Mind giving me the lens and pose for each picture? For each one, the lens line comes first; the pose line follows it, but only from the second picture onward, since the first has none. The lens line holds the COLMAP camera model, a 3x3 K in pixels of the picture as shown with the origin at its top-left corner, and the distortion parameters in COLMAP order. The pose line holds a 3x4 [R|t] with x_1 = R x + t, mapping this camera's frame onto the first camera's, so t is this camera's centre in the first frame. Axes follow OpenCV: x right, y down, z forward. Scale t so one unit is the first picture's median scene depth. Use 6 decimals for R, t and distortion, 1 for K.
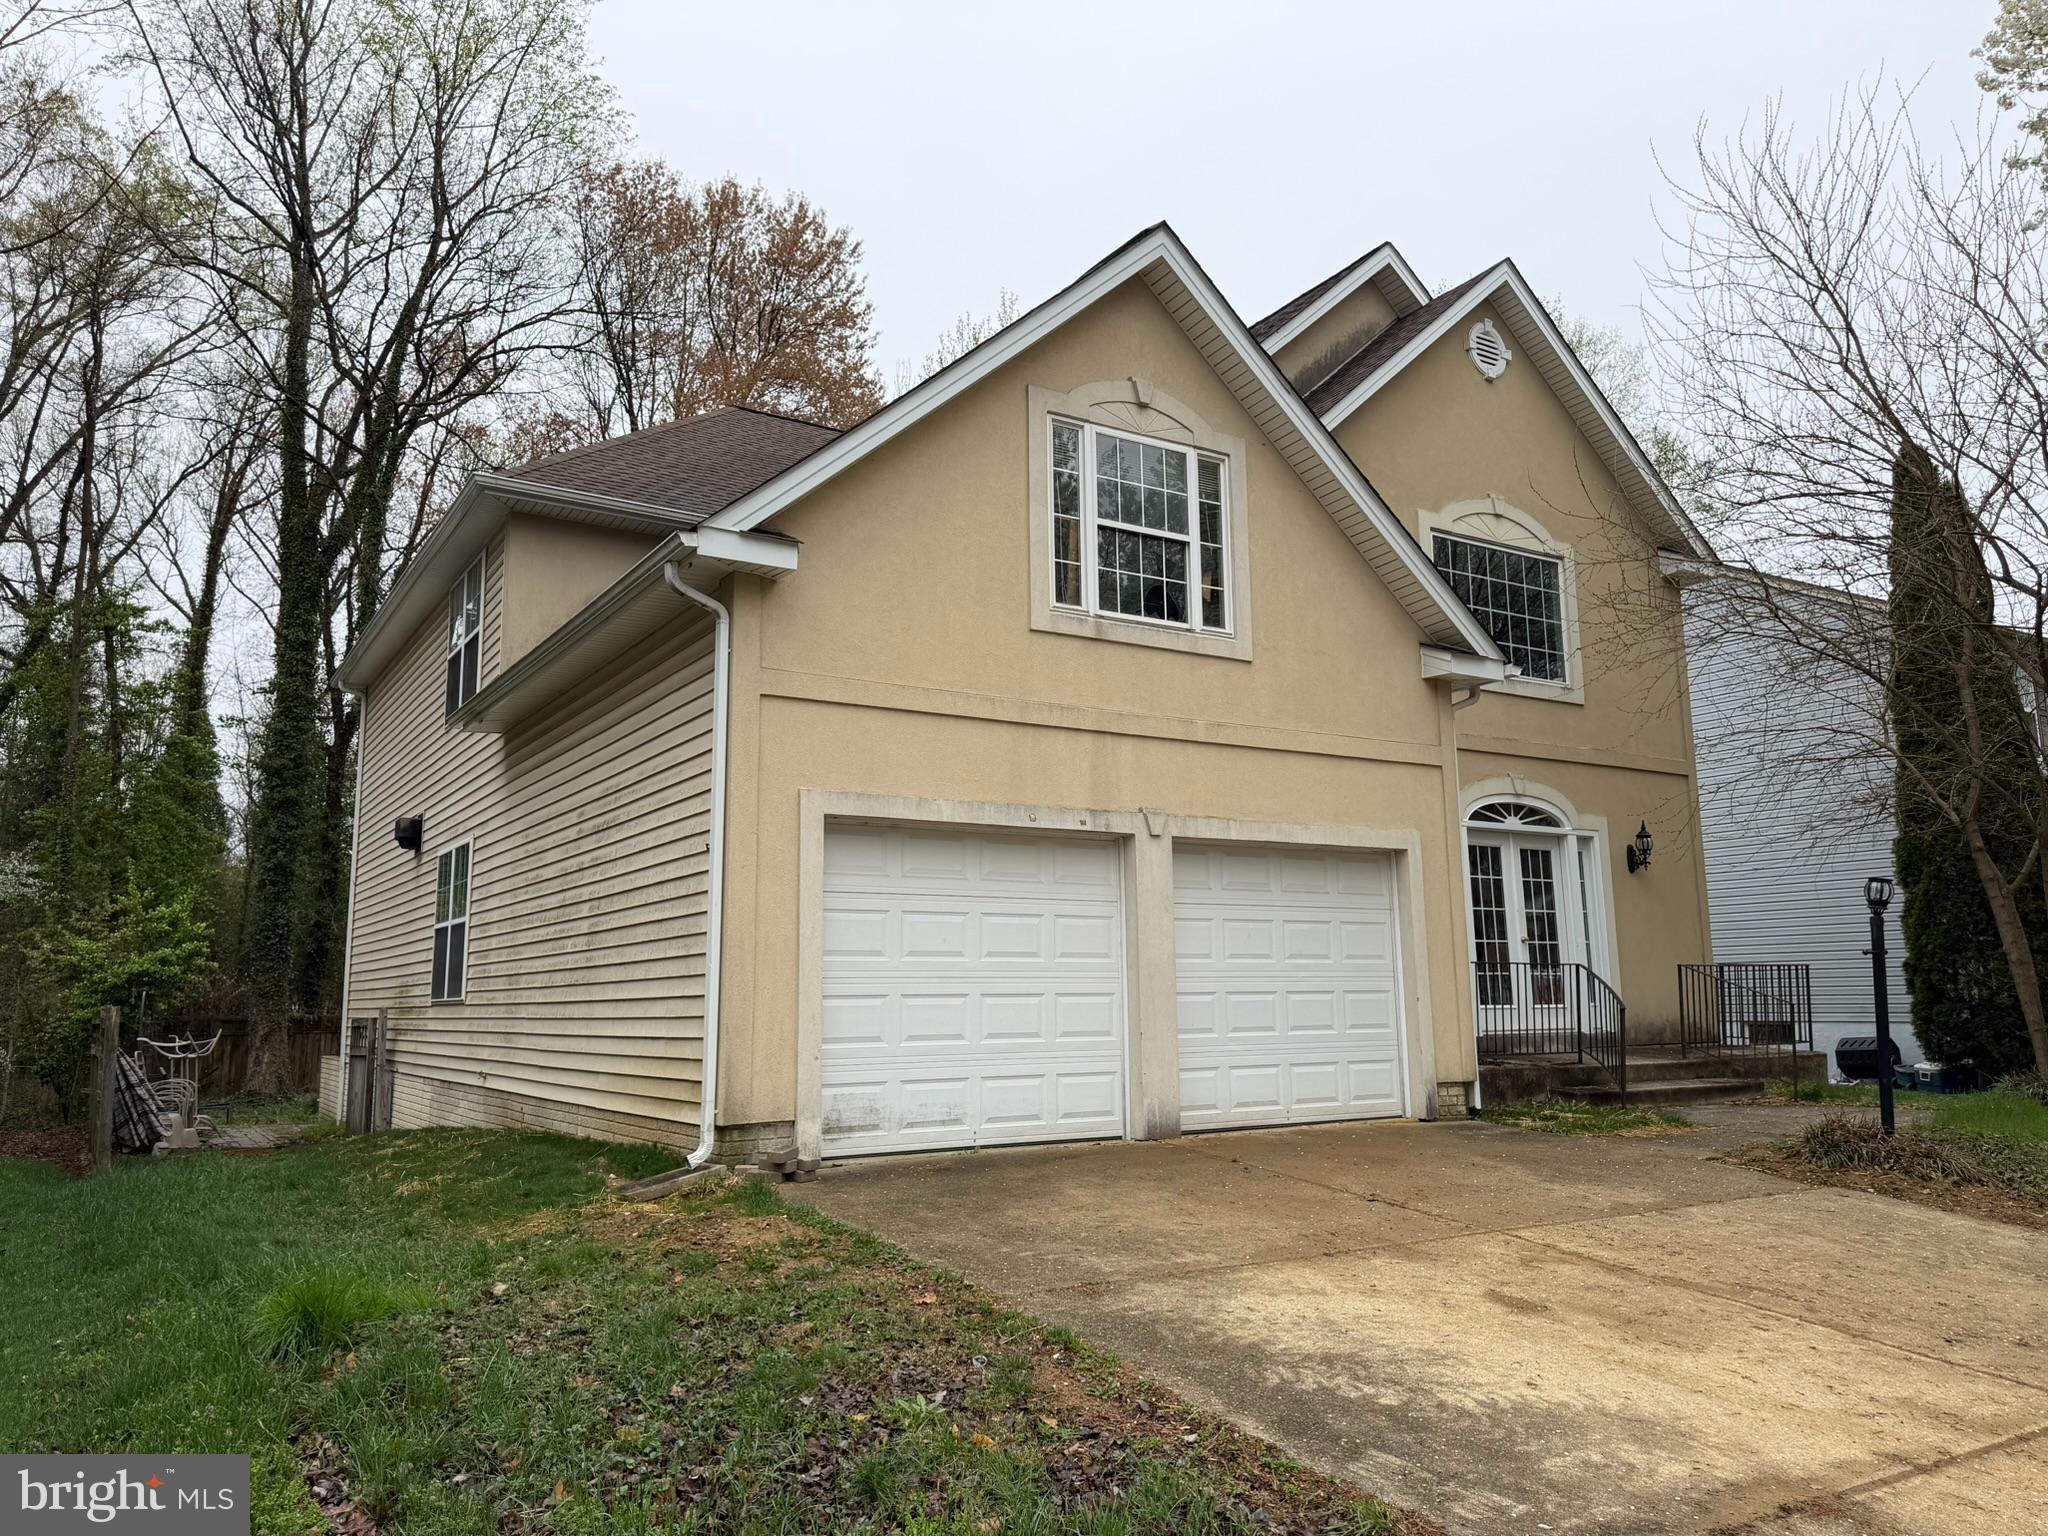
lens RADIAL K [[1442.5, 0, 1024.0], [0, 1442.5, 768.0], [0, 0, 1]] dist [0.161092, -0.306749]
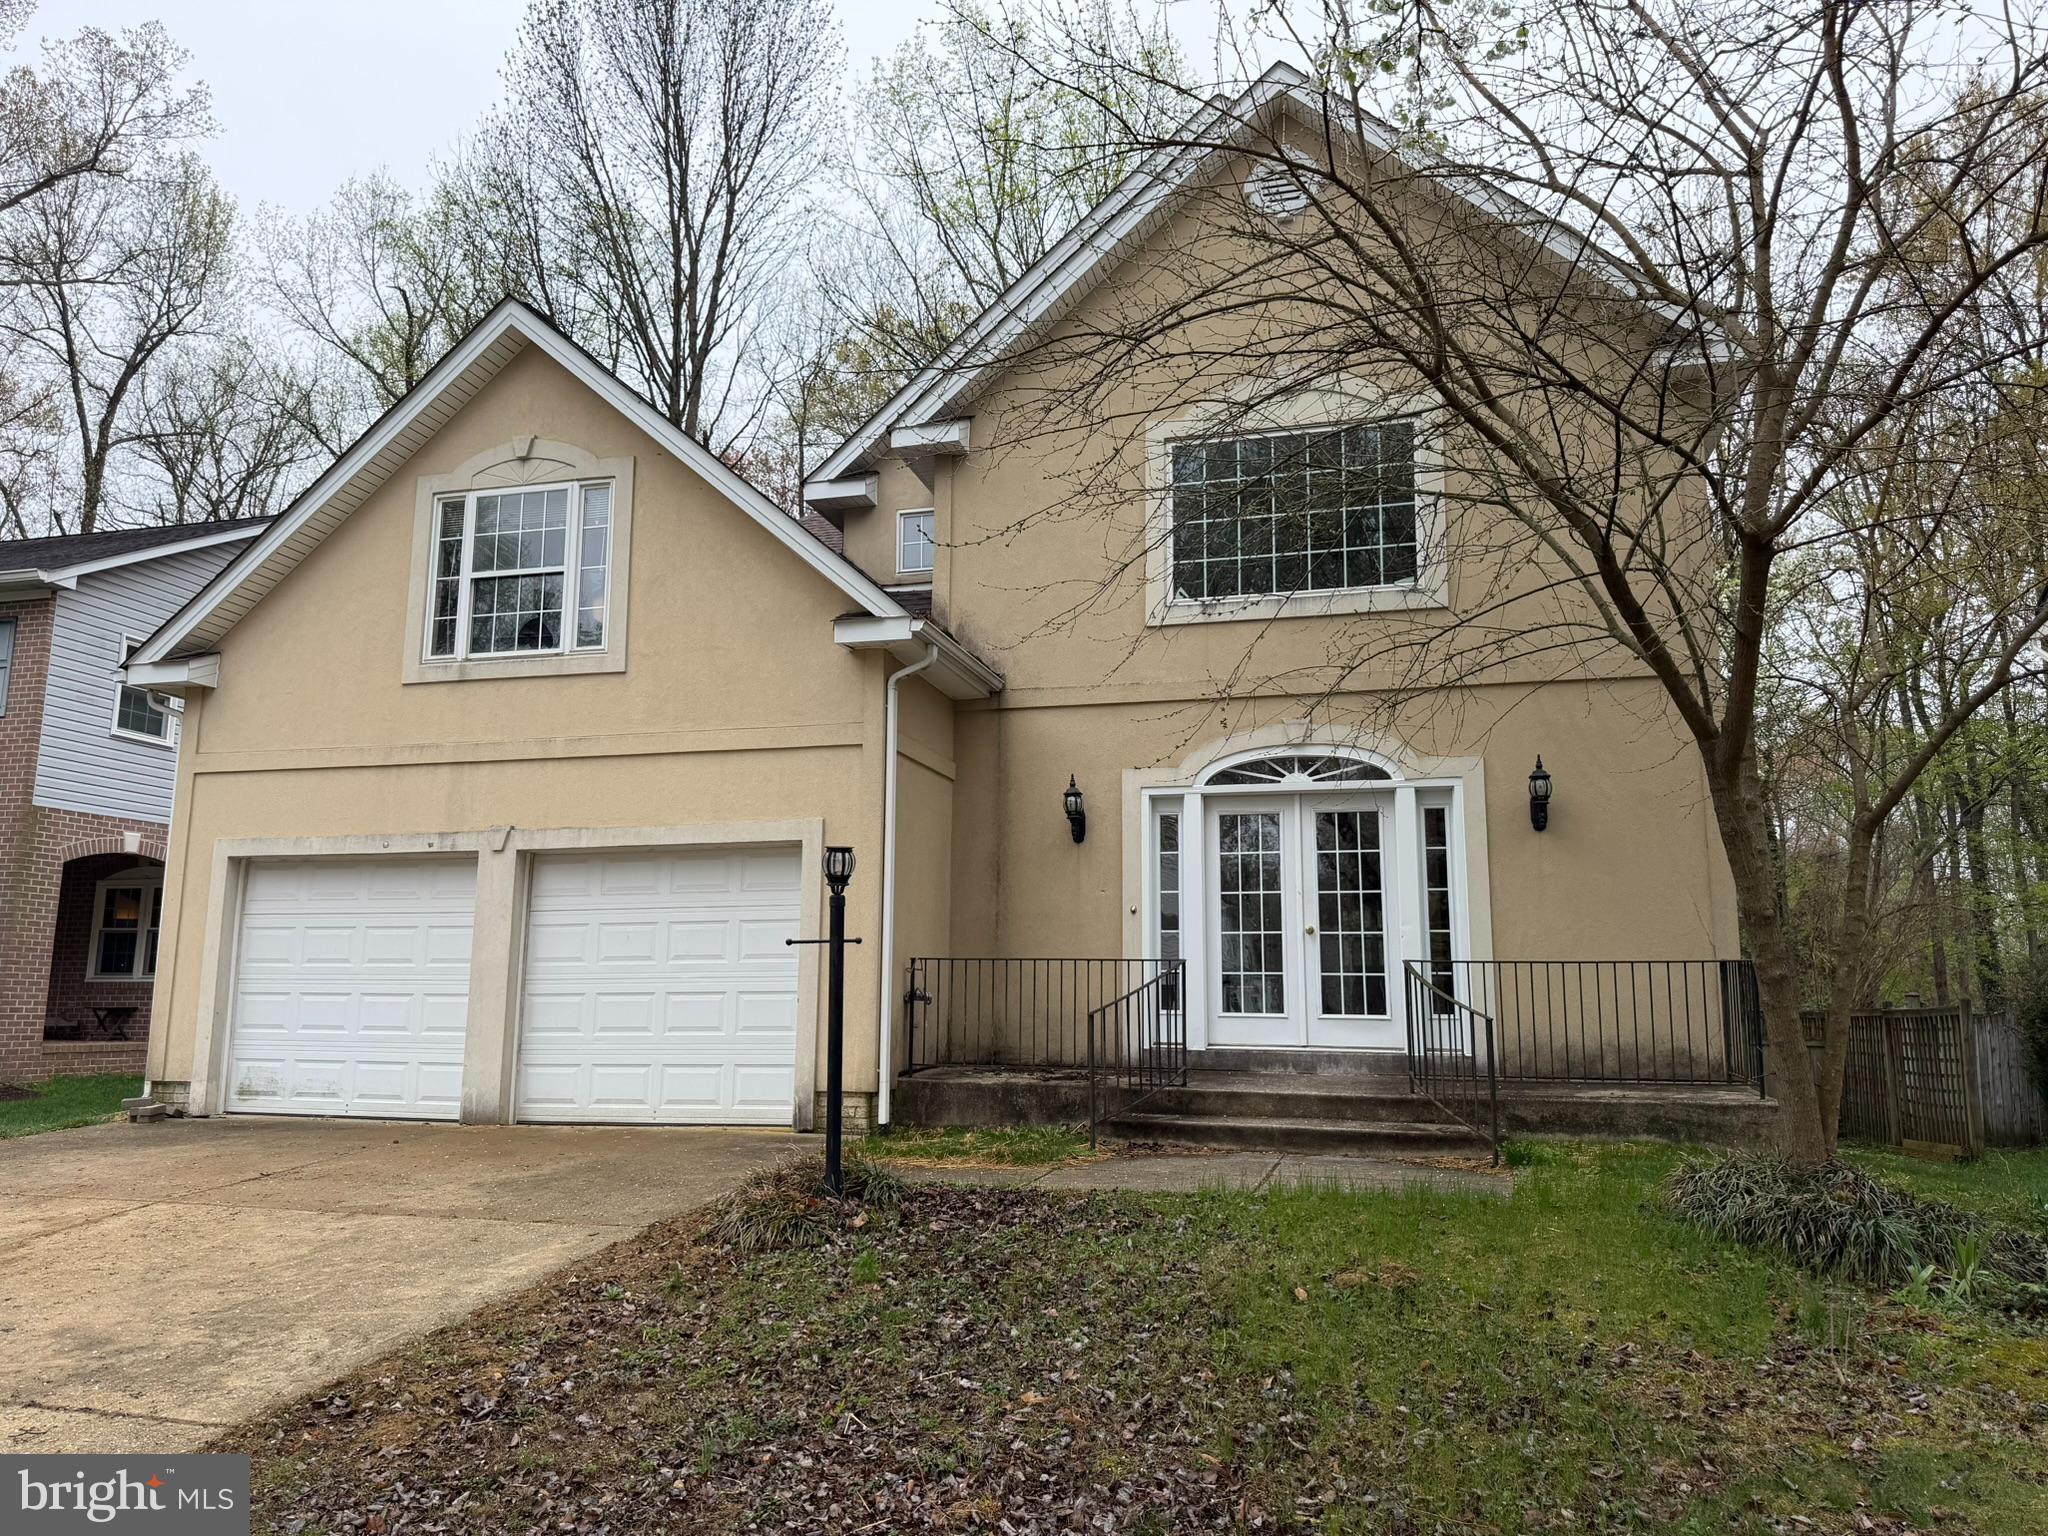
lens RADIAL K [[1442.5, 0, 1024.0], [0, 1442.5, 768.0], [0, 0, 1]] dist [0.161092, -0.306749]
pose [[0.675612, -0.102697, -0.730070, 1.128166], [0.100596, 0.993830, -0.046707, 0.073246], [0.730362, -0.041886, 0.681774, 0.511836]]
